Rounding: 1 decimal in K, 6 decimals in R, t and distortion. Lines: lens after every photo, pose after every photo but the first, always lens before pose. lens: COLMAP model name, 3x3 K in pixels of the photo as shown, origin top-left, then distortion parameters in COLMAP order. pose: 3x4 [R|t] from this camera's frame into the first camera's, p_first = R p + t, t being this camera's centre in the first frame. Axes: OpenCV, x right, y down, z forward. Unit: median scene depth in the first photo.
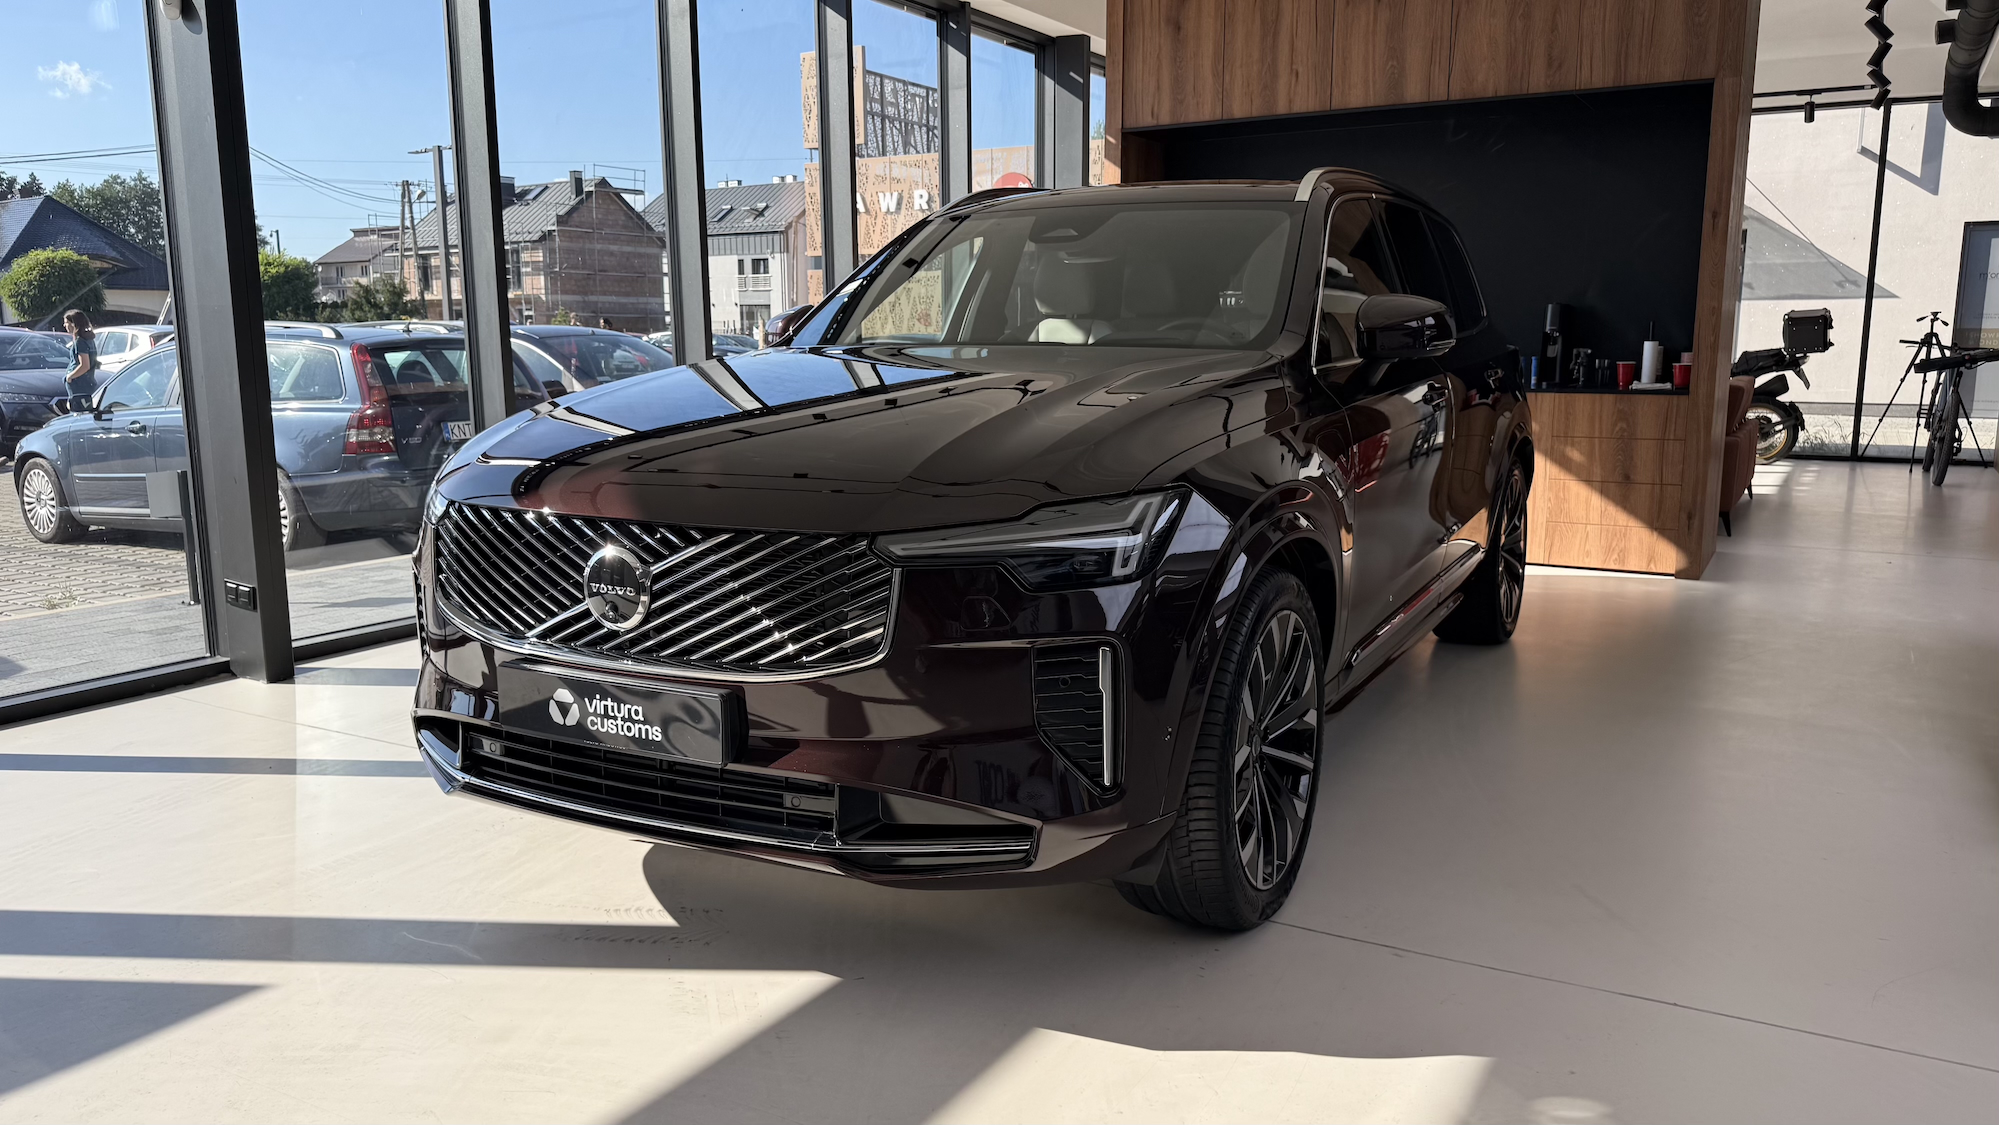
lens RADIAL K [[1405.2, 0, 999.5], [0, 1405.2, 562.5], [0, 0, 1]] dist [0.041755, -0.090021]
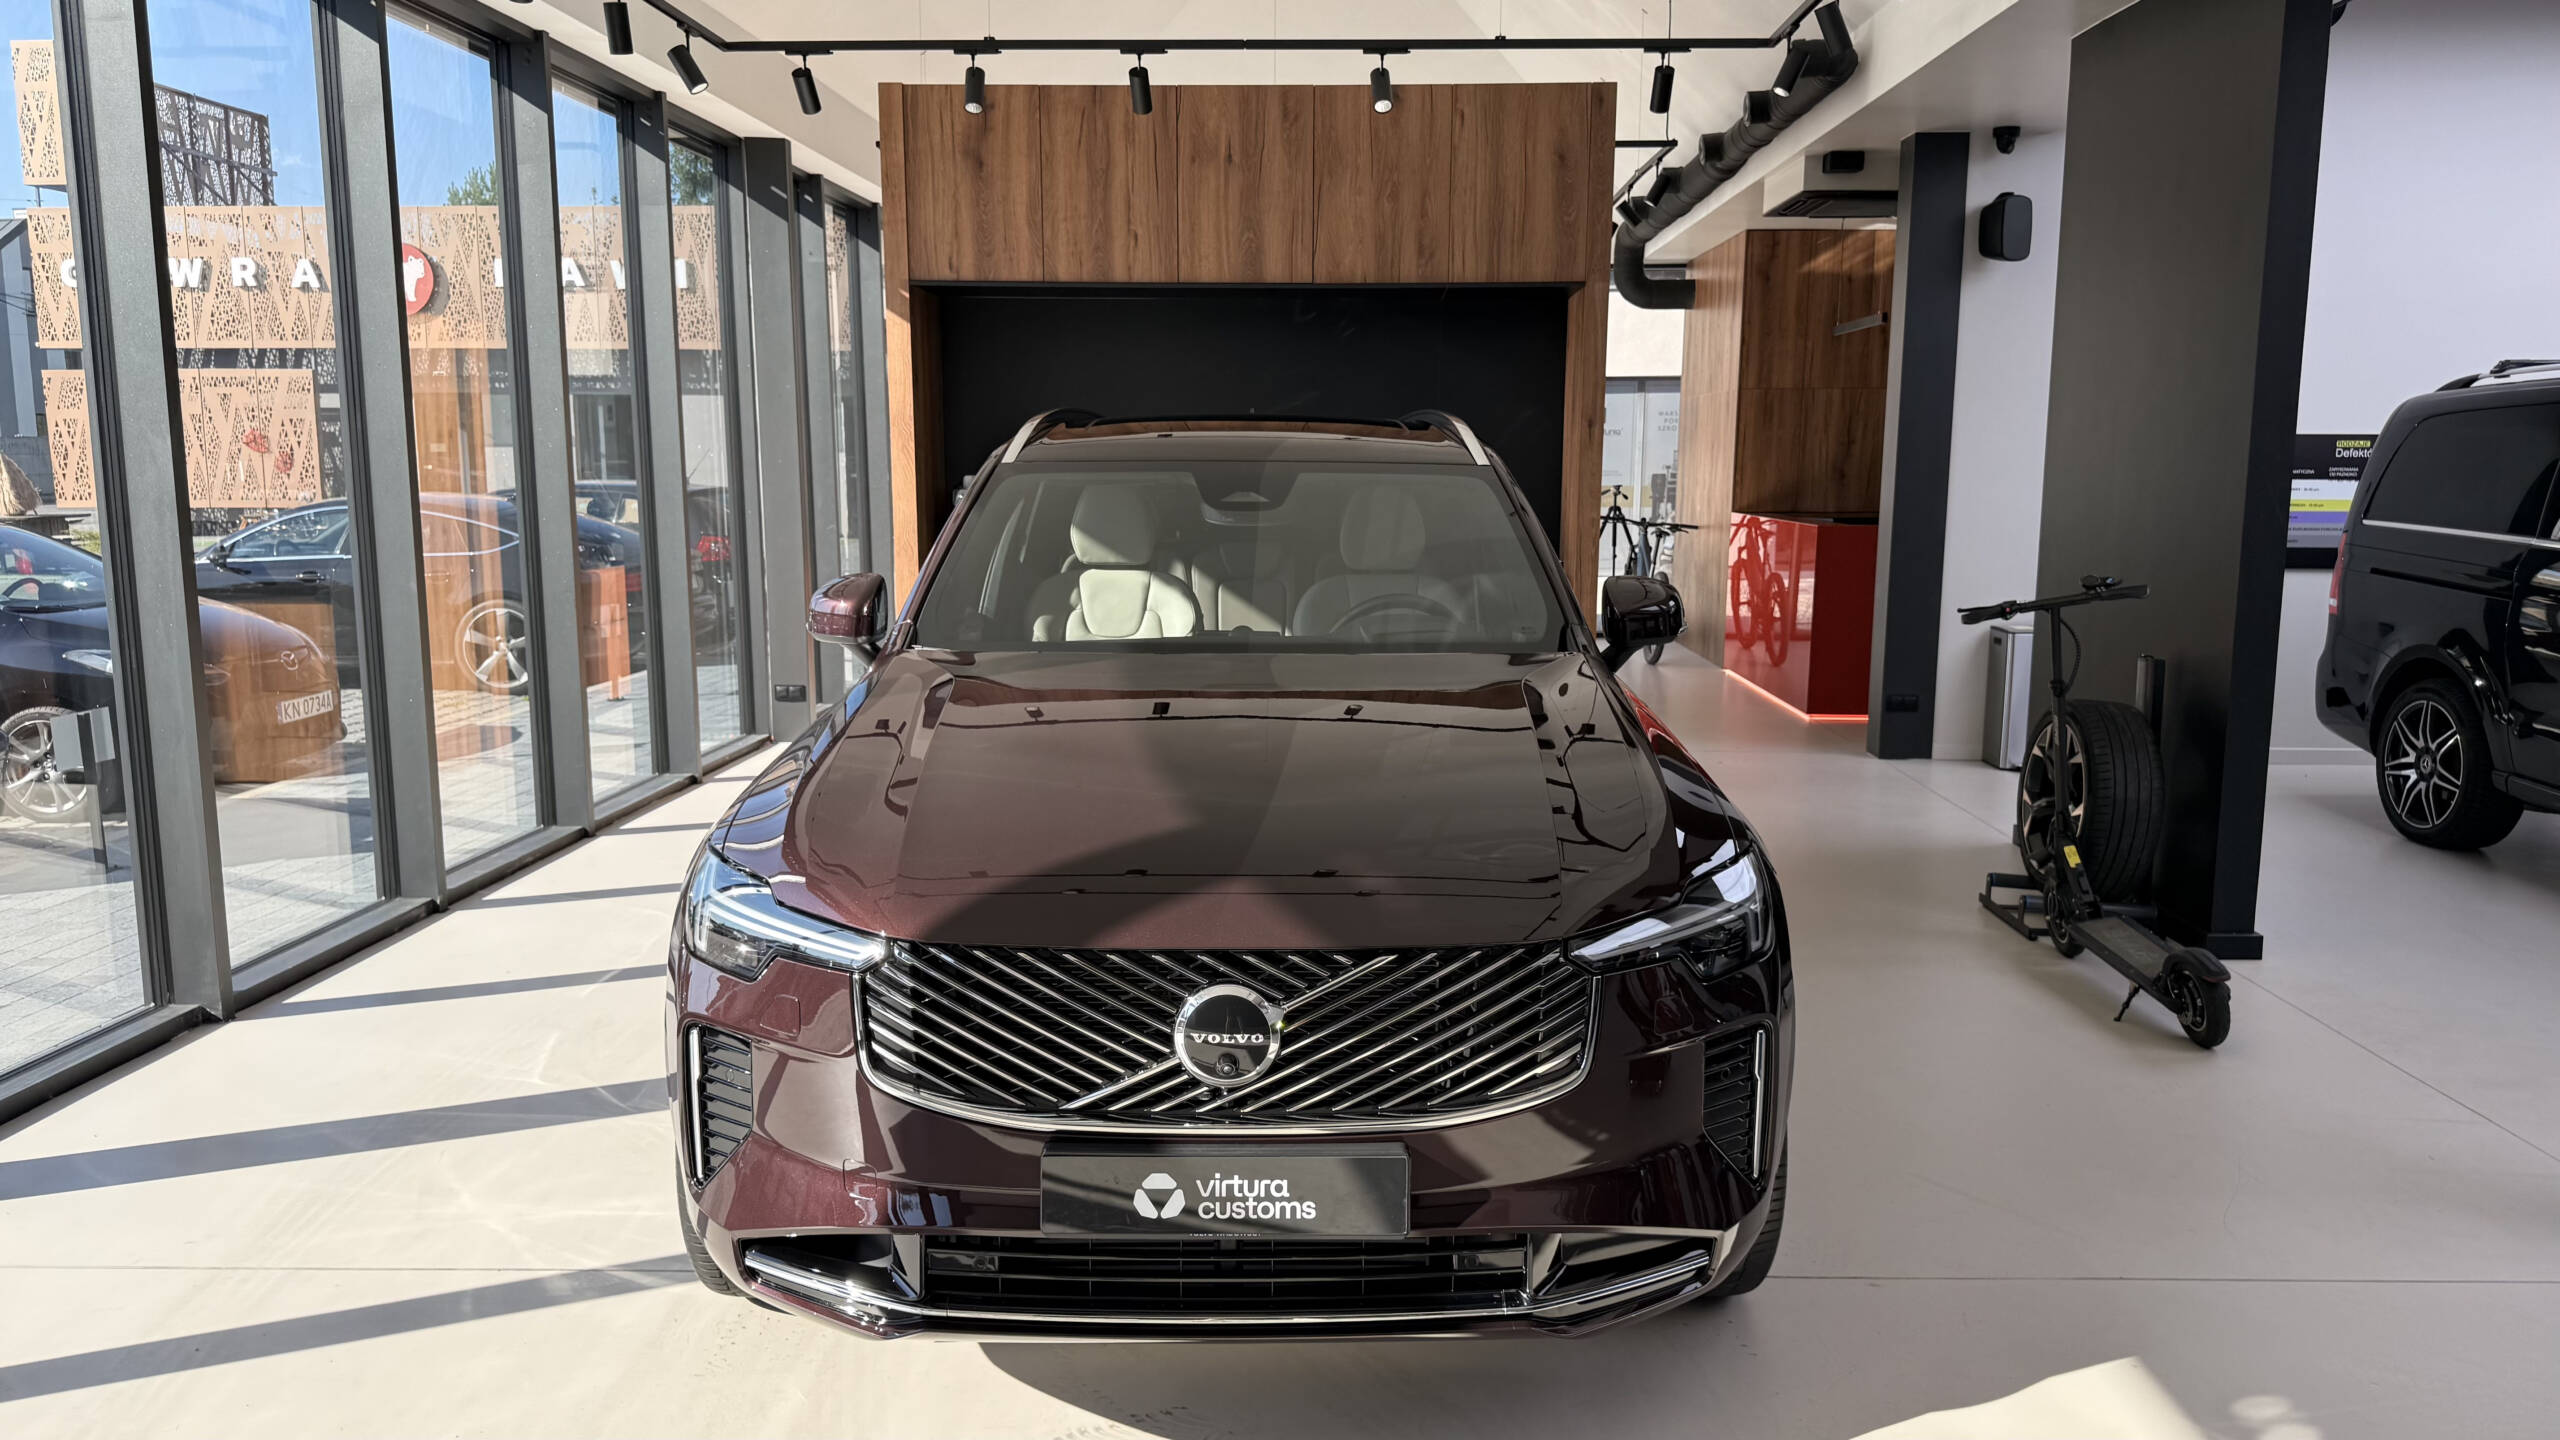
lens RADIAL K [[1762.6, 0, 1280.0], [0, 1762.6, 720.0], [0, 0, 1]] dist [0.075409, -0.088369]
pose [[0.881024, -0.059937, 0.469259, -0.249061], [0.067679, 0.997707, 0.000368, -0.055930], [-0.468205, 0.031435, 0.883061, 0.033943]]
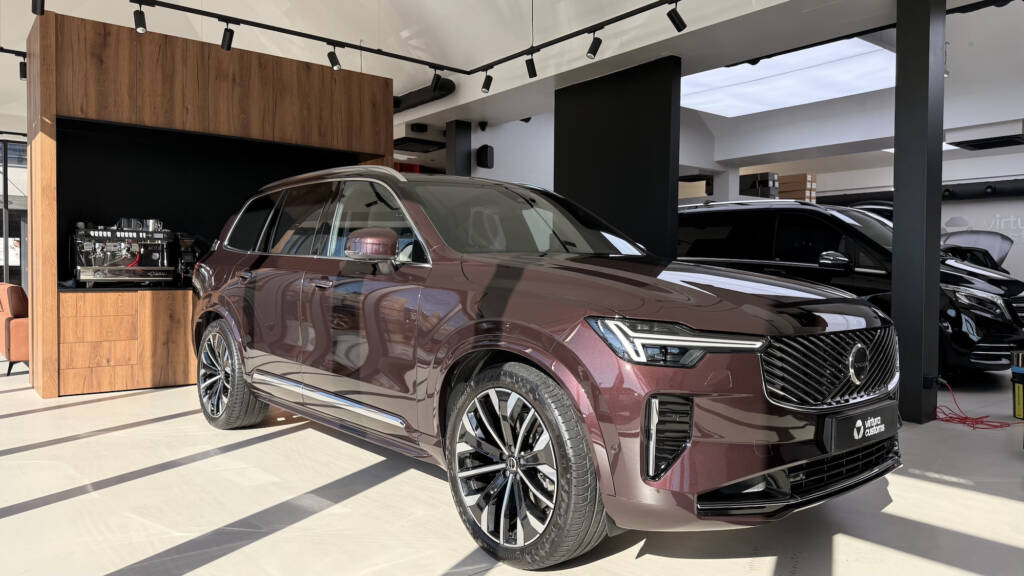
lens RADIAL K [[728.3, 0, 512.0], [0, 728.3, 288.0], [0, 0, 1]] dist [-0.034840, 0.001851]
pose [[0.359327, -0.006157, 0.933191, -0.509266], [0.136820, 0.989520, -0.046155, -0.039023], [-0.923128, 0.144264, 0.356403, 0.385482]]
